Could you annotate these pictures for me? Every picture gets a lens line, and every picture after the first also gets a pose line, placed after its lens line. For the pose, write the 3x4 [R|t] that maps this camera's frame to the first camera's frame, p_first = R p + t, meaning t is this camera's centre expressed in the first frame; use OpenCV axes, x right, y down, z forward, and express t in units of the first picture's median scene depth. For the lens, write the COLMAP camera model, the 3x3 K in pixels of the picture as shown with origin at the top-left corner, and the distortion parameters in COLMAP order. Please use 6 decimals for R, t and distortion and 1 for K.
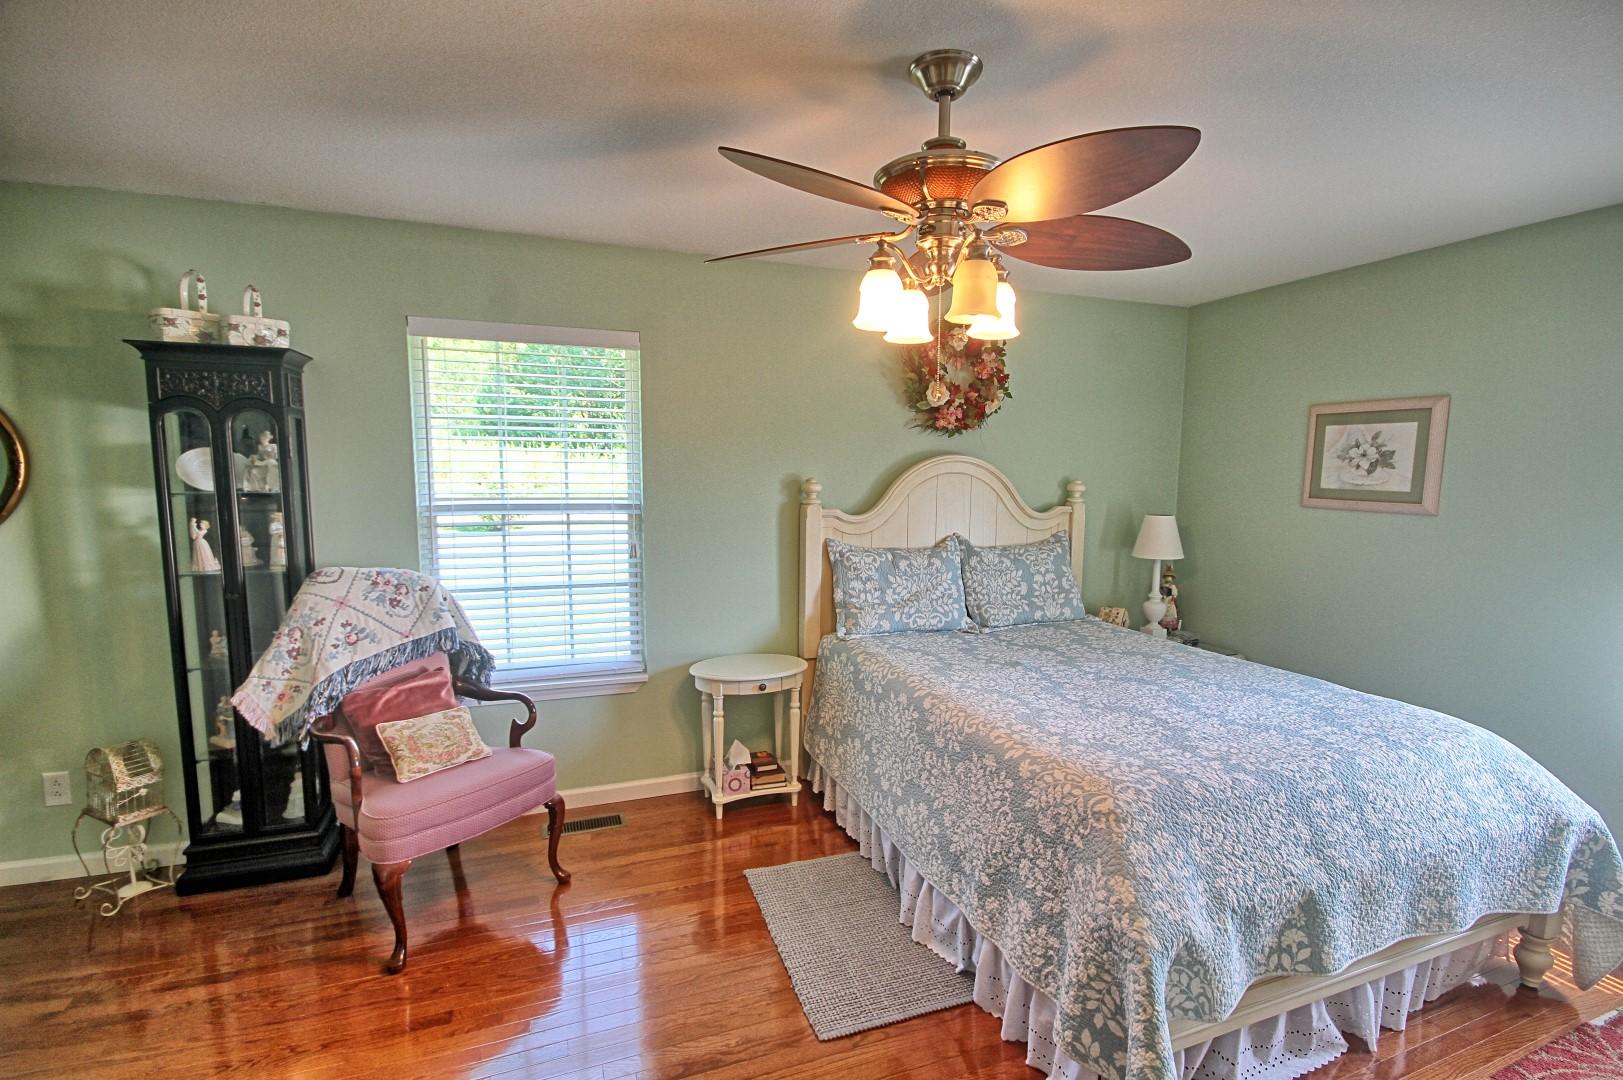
lens RADIAL K [[746.2, 0, 825.9], [0, 746.2, 548.8], [0, 0, 1]] dist [-0.000375, -0.002790]
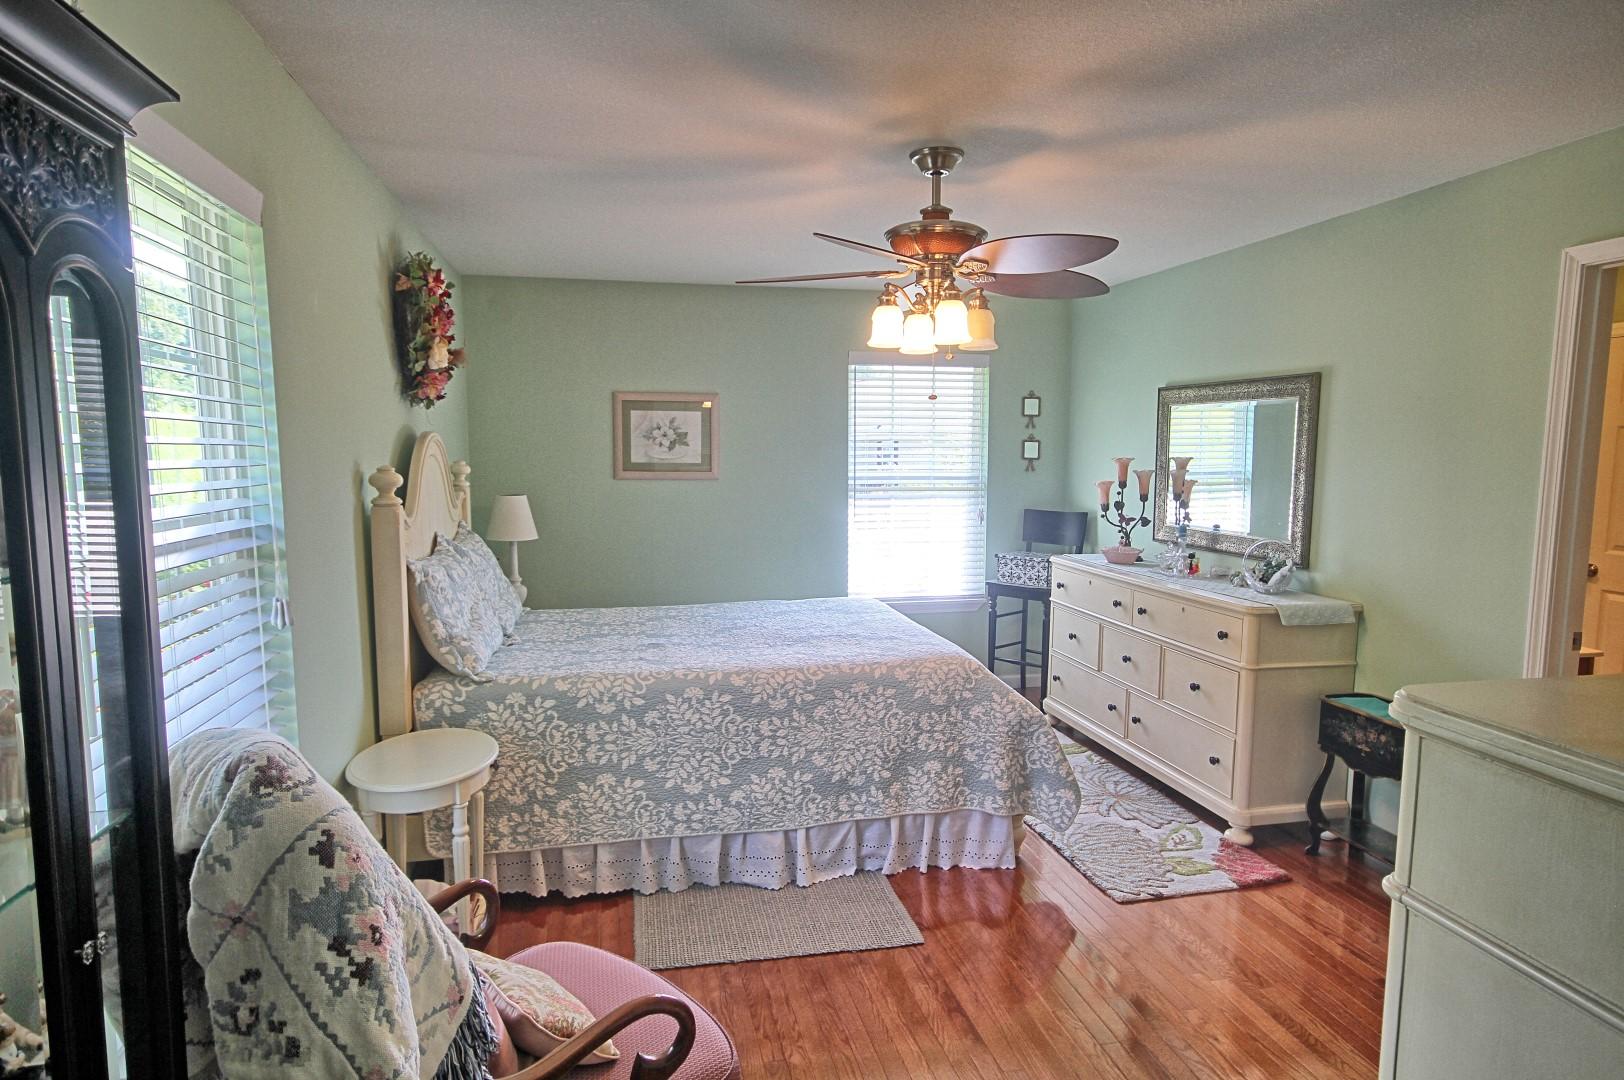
lens RADIAL K [[897.6, 0, 822.1], [0, 897.6, 537.3], [0, 0, 1]] dist [0.009915, 0.007321]
pose [[0.165435, -0.108304, 0.980256, -0.764811], [0.106914, 0.990063, 0.091344, -0.065227], [-0.980408, 0.089692, 0.175370, 0.486680]]
